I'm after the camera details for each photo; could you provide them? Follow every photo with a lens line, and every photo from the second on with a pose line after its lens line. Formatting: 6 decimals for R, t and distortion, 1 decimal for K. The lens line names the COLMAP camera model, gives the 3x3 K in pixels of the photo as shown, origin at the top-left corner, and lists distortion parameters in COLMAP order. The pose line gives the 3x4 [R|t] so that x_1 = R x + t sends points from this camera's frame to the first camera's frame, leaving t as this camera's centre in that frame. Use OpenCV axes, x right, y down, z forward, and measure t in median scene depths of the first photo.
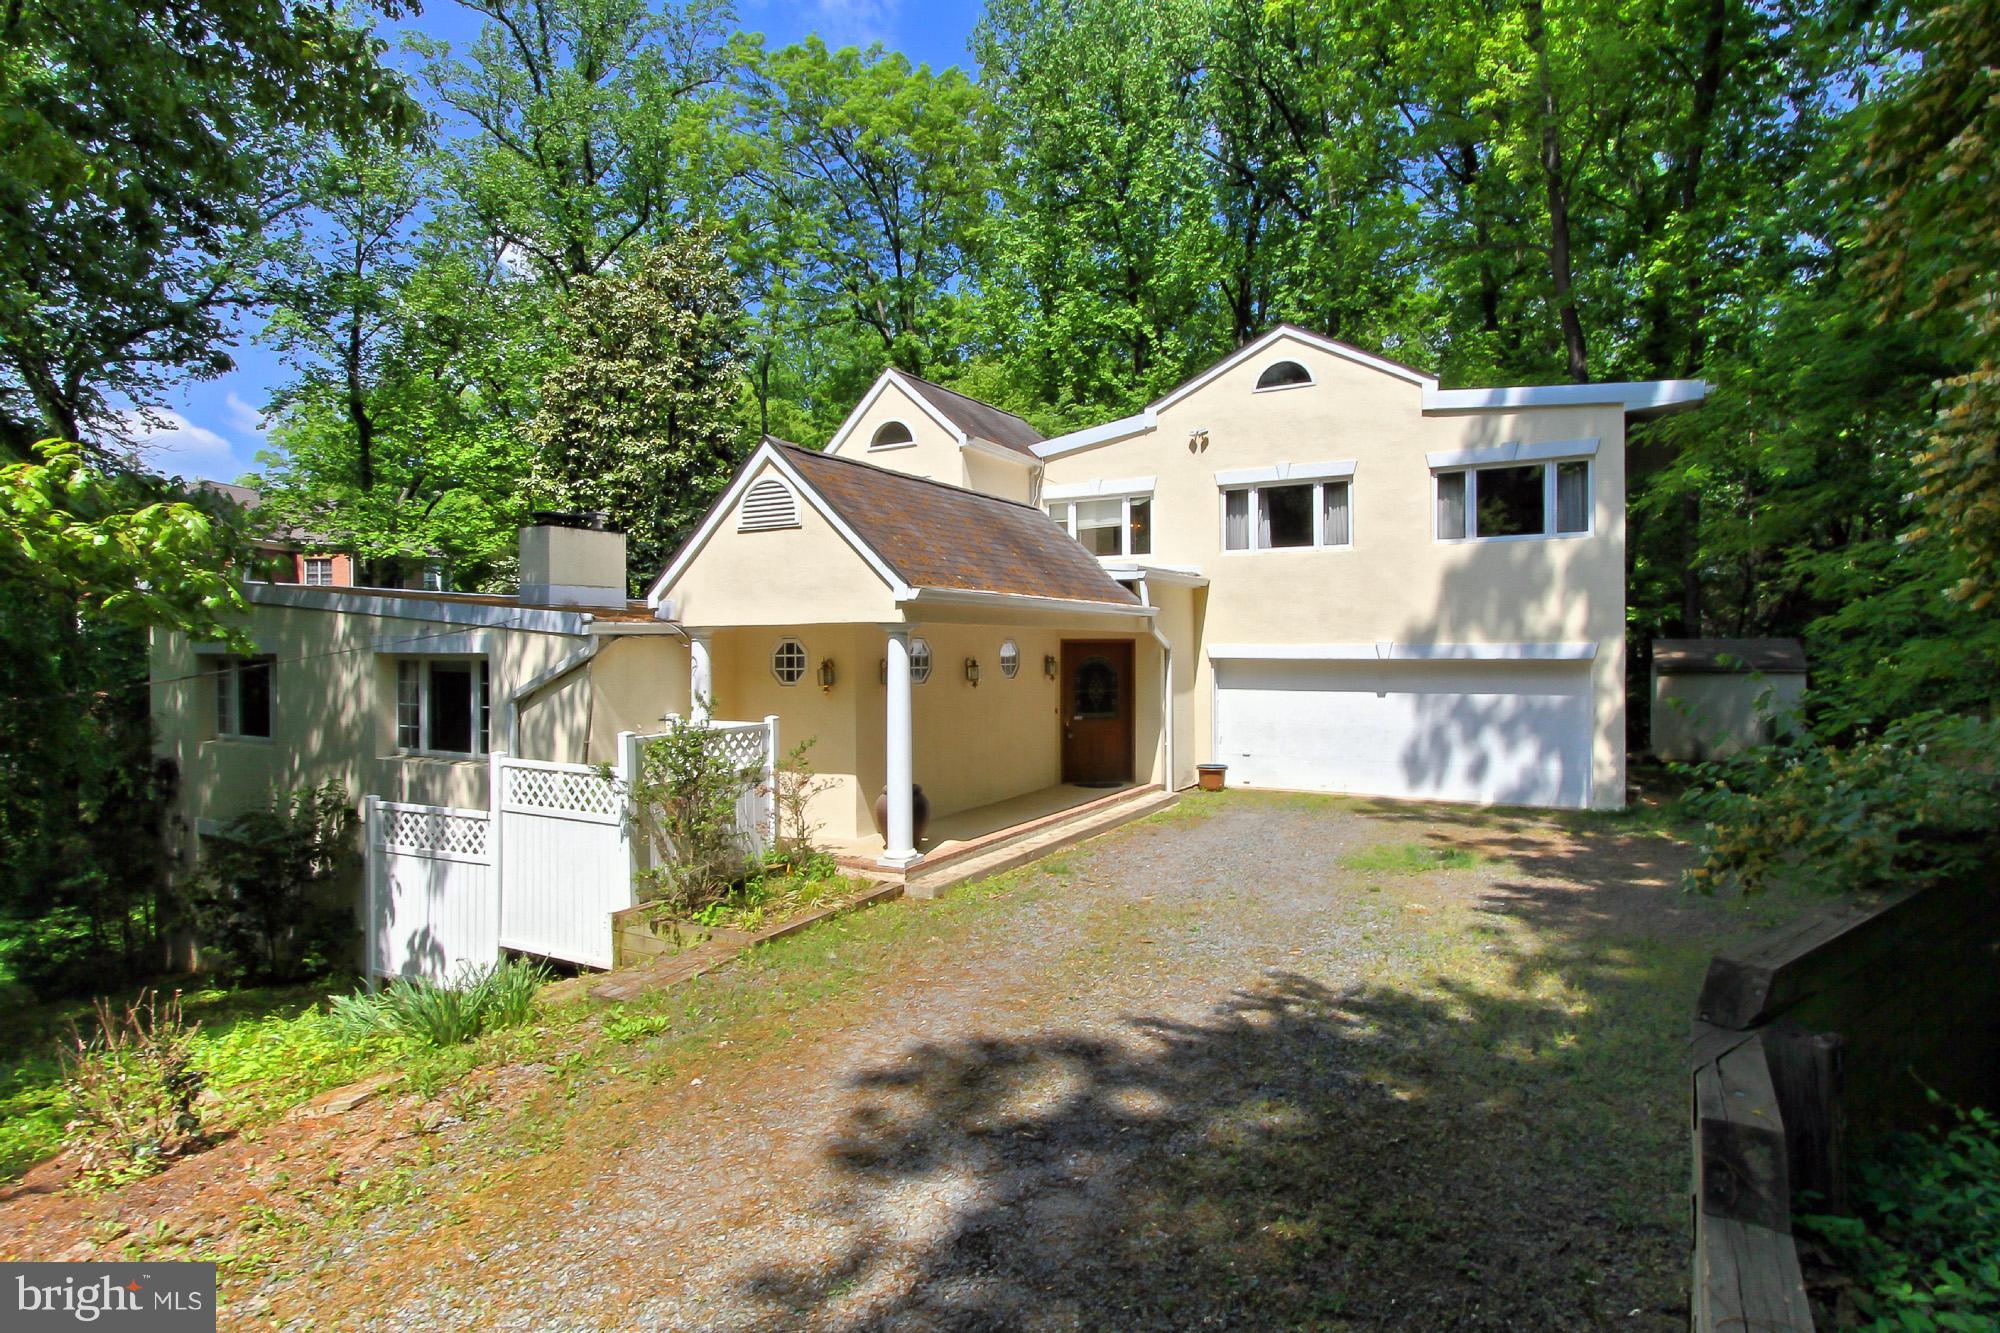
lens RADIAL K [[1016.4, 0, 970.0], [0, 1016.4, 569.5], [0, 0, 1]] dist [-0.004341, -0.000092]
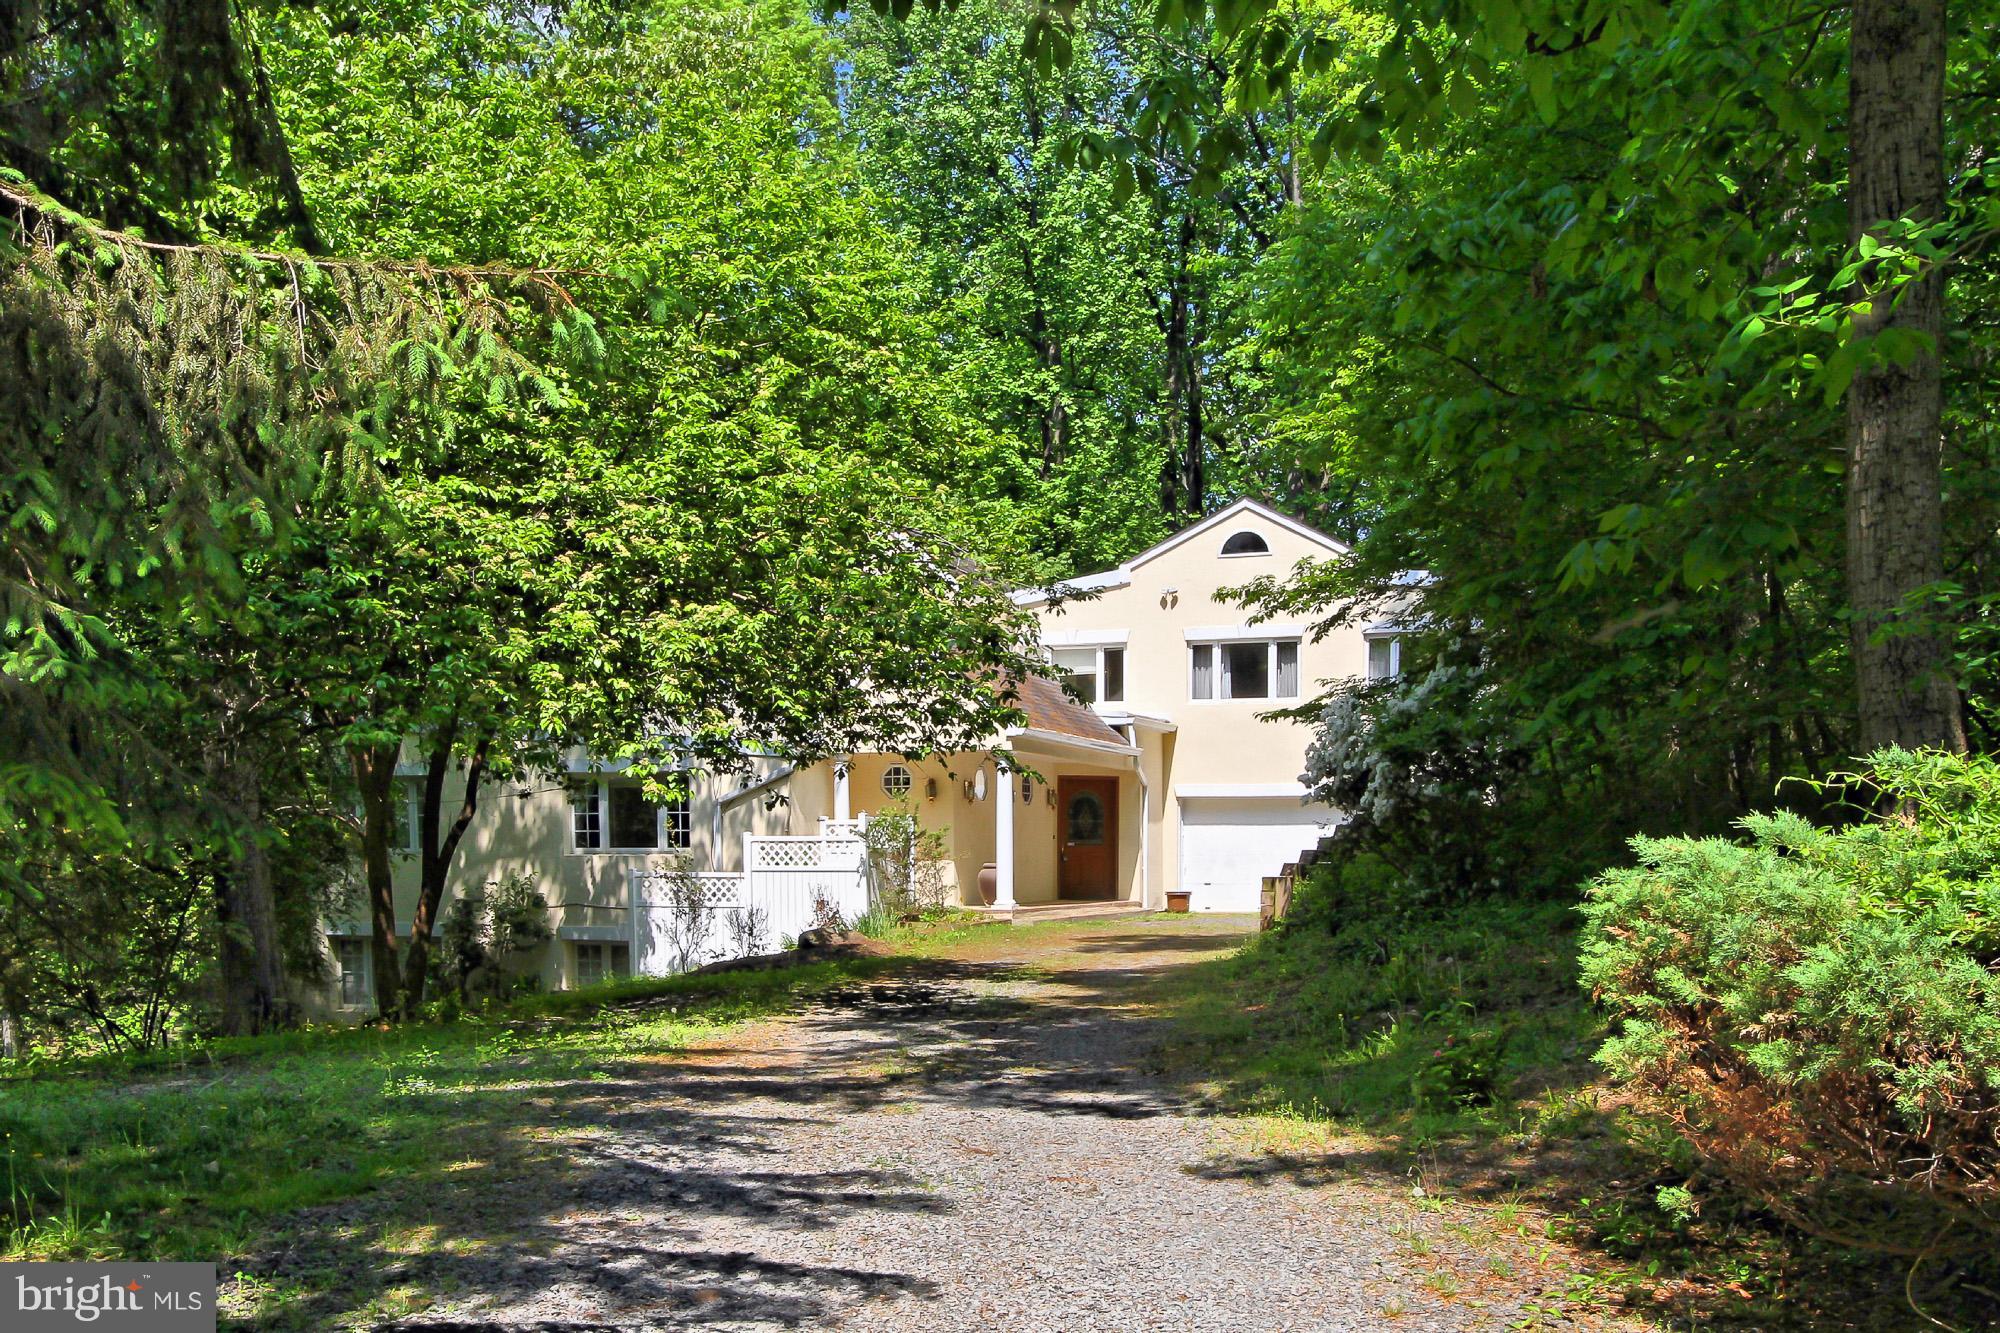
lens RADIAL K [[2051.1, 0, 1000.2], [0, 2051.1, 670.4], [0, 0, 1]] dist [0.011248, 0.000000]
pose [[0.979998, 0.021833, 0.197806, -0.400448], [-0.018930, 0.999684, -0.016555, -0.009374], [-0.198104, 0.012479, 0.980101, -1.163152]]
